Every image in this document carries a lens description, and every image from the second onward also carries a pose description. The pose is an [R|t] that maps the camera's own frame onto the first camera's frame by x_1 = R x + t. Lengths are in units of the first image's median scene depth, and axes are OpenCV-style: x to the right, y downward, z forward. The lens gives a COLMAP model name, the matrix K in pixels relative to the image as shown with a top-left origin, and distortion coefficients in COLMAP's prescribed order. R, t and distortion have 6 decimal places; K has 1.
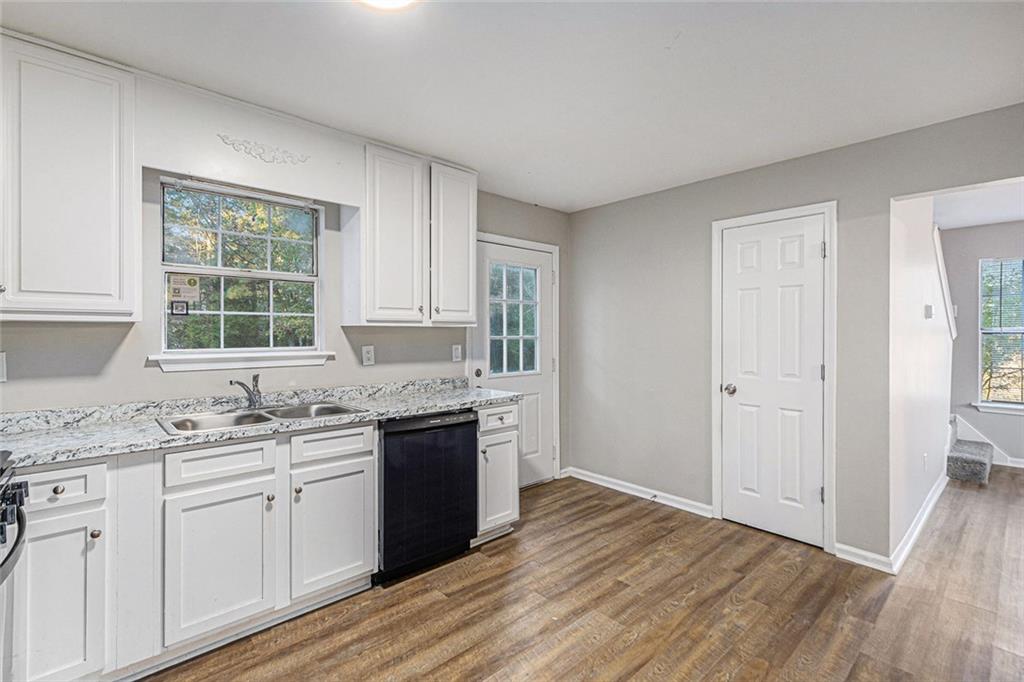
lens RADIAL K [[467.0, 0, 514.6], [0, 467.0, 326.1], [0, 0, 1]] dist [0.008468, -0.001087]
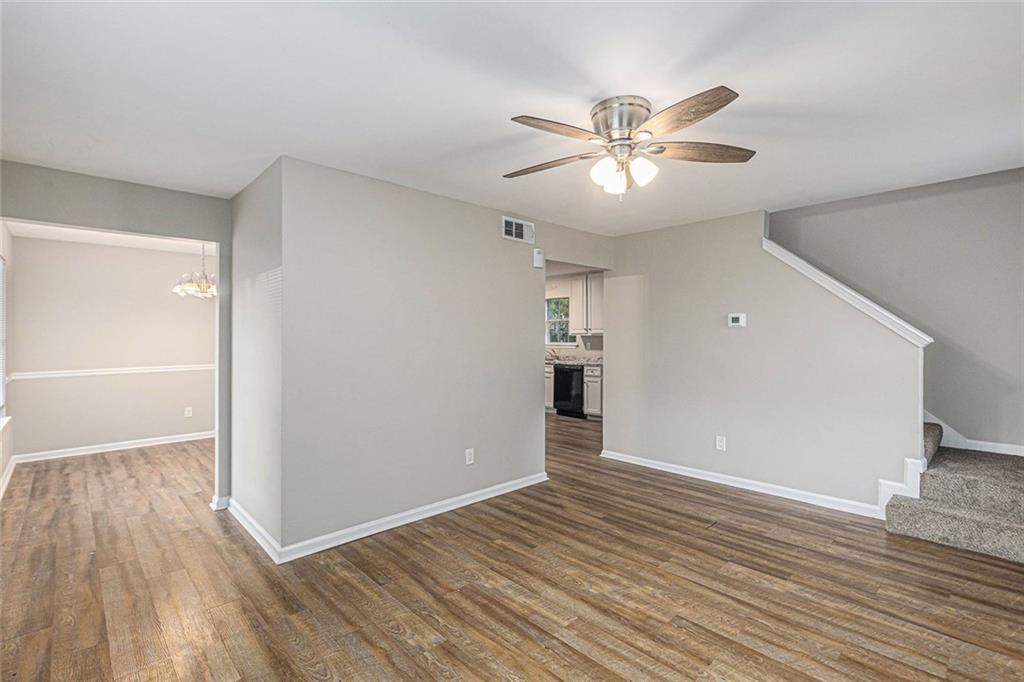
lens RADIAL K [[467.0, 0, 509.8], [0, 467.0, 347.5], [0, 0, 1]] dist [0.008468, -0.001087]
pose [[0.000974, 0.018729, -0.999824, 2.640412], [0.009599, 0.999778, 0.018738, 0.015975], [0.999953, -0.009616, 0.000794, 0.583584]]
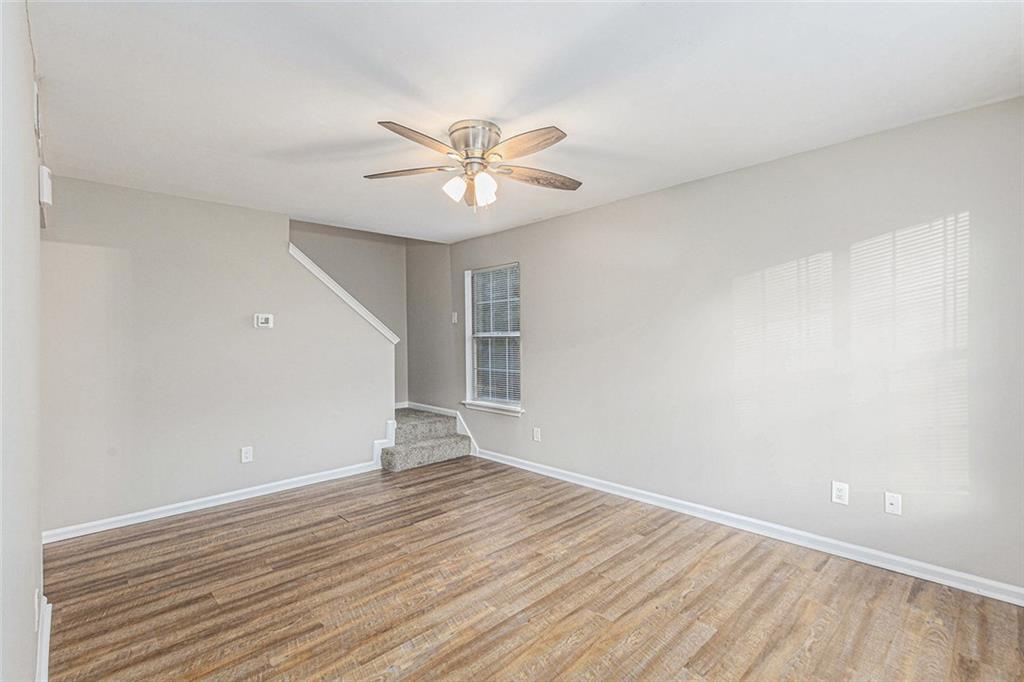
lens RADIAL K [[467.0, 0, 507.2], [0, 467.0, 337.6], [0, 0, 1]] dist [0.008468, -0.001087]
pose [[0.999853, -0.016409, 0.005016, 1.898055], [0.016367, 0.999831, 0.008335, 0.014209], [-0.005152, -0.008251, 0.999953, -0.136289]]
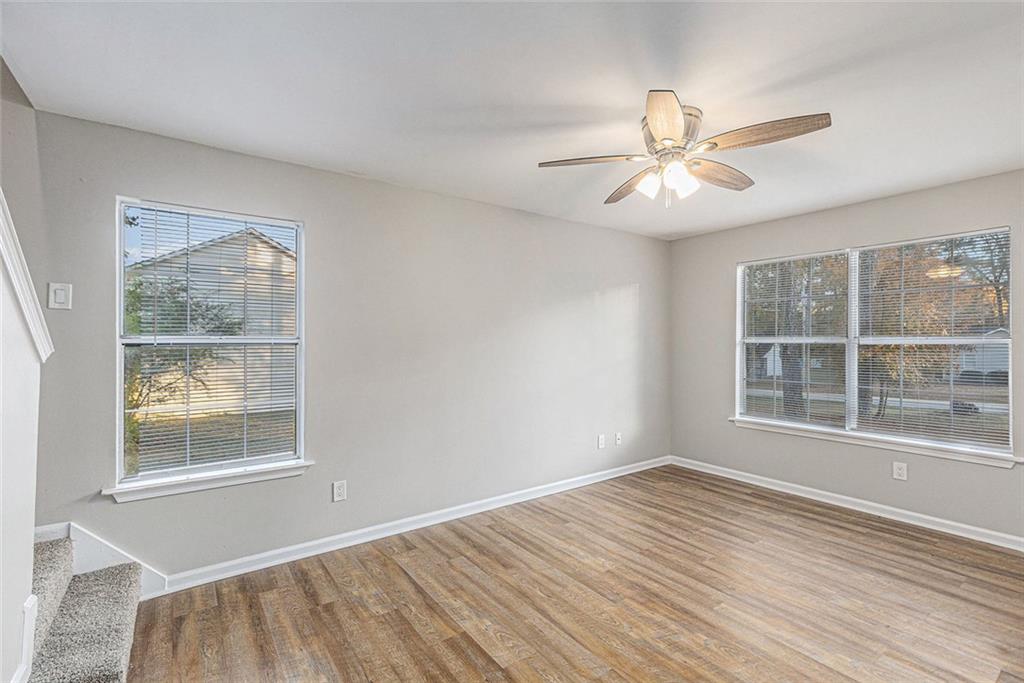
lens RADIAL K [[467.0, 0, 511.5], [0, 467.0, 341.8], [0, 0, 1]] dist [0.008468, -0.001087]
pose [[0.124914, -0.004100, 0.992159, 0.987233], [-0.003786, 0.999982, 0.004609, 0.015123], [-0.992160, -0.004332, 0.124896, 0.948157]]
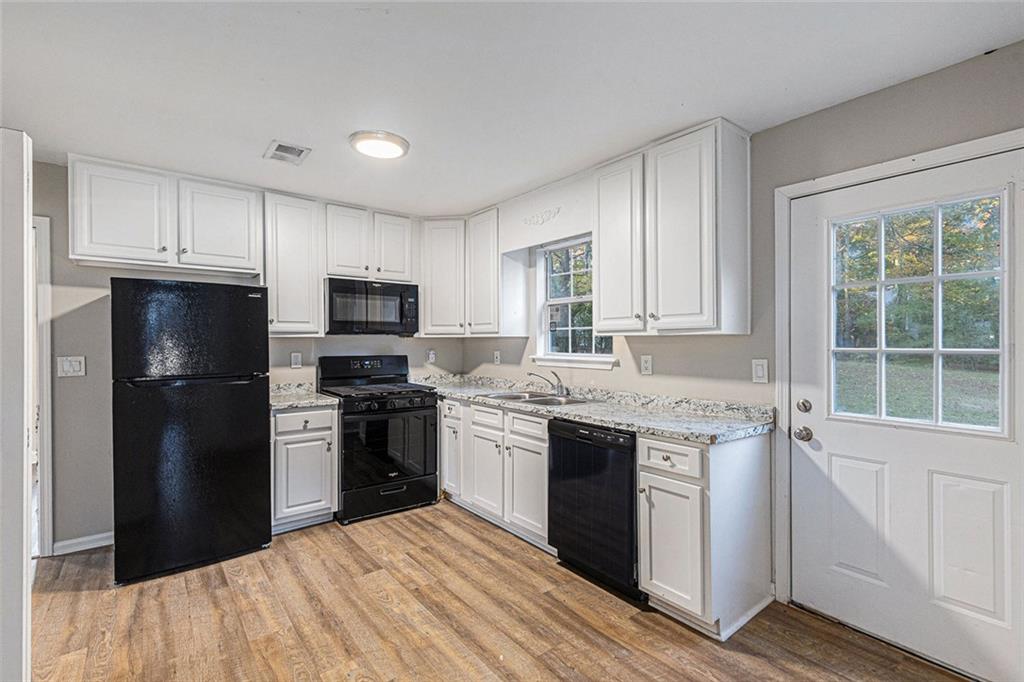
lens RADIAL K [[467.0, 0, 508.3], [0, 467.0, 341.5], [0, 0, 1]] dist [0.008468, -0.001087]
pose [[-0.086382, -0.001140, -0.996261, 0.771857], [0.012579, 0.999918, -0.002235, 0.011943], [0.996183, -0.012725, -0.086360, 0.861048]]
